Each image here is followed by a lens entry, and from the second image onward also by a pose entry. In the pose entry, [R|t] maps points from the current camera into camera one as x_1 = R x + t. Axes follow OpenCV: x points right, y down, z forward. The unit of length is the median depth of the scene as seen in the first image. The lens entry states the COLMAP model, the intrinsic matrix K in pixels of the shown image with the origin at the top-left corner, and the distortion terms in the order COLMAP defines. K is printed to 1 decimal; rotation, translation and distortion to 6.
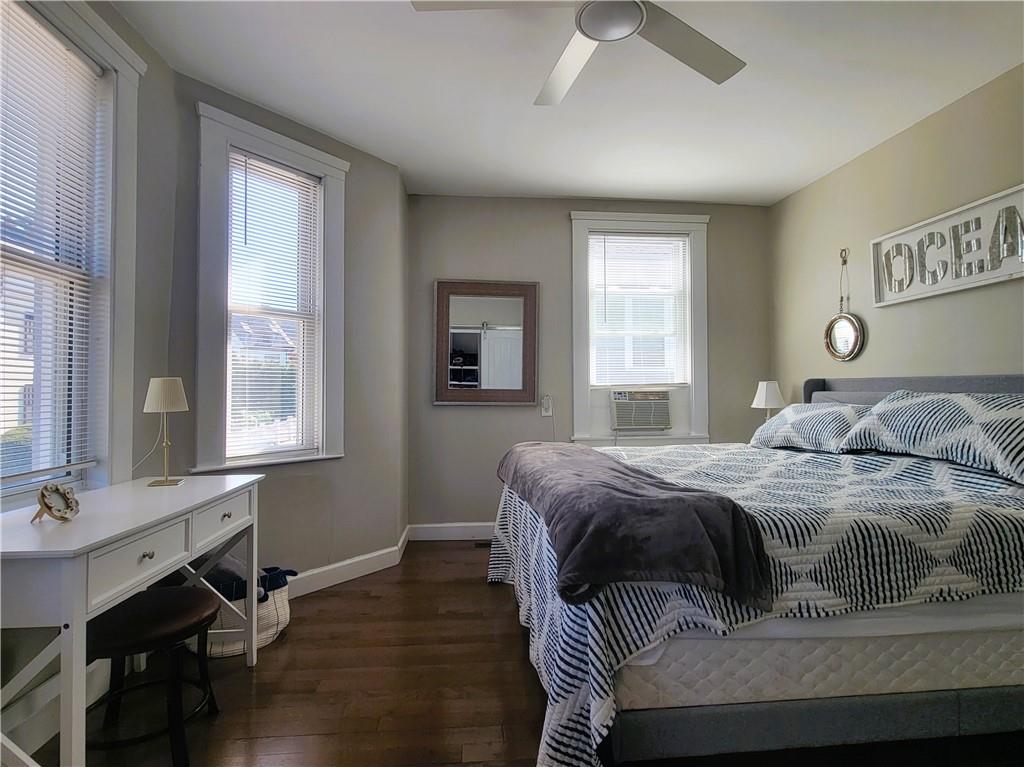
lens RADIAL K [[510.1, 0, 512.0], [0, 510.1, 383.5], [0, 0, 1]] dist [0.000172, -0.000754]
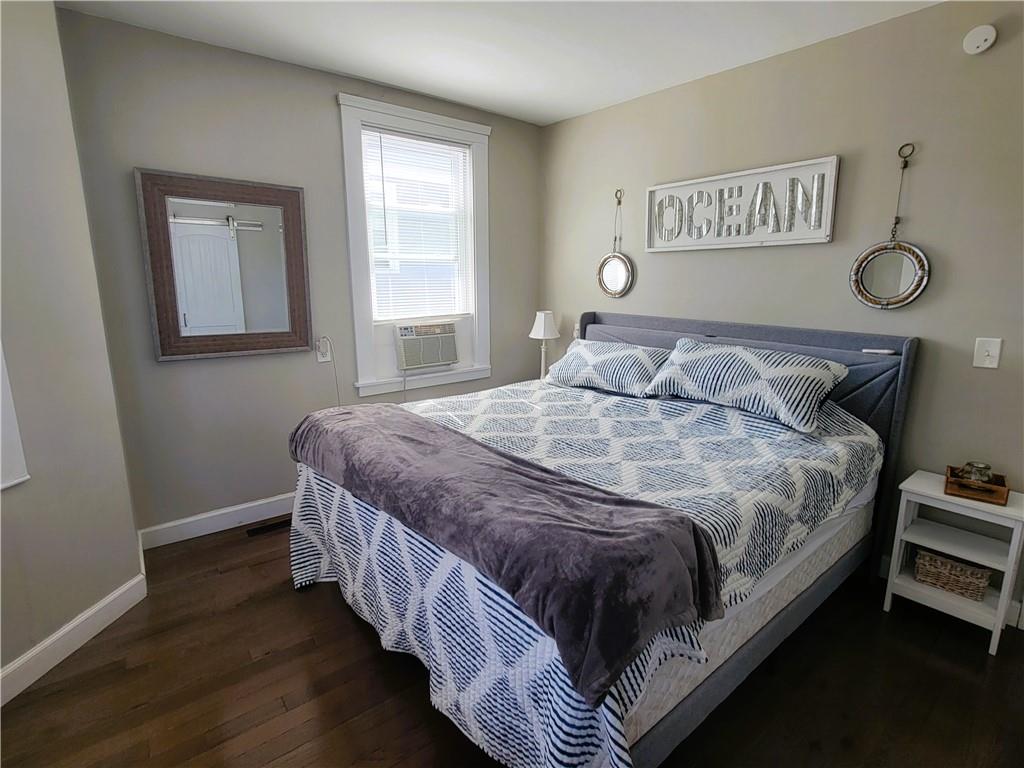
lens RADIAL K [[510.1, 0, 512.0], [0, 510.1, 384.0], [0, 0, 1]] dist [0.000172, -0.000754]
pose [[0.836505, -0.104947, 0.537816, -0.185026], [-0.013644, 0.977194, 0.211907, -0.117833], [-0.547790, -0.184600, 0.815996, 0.241889]]
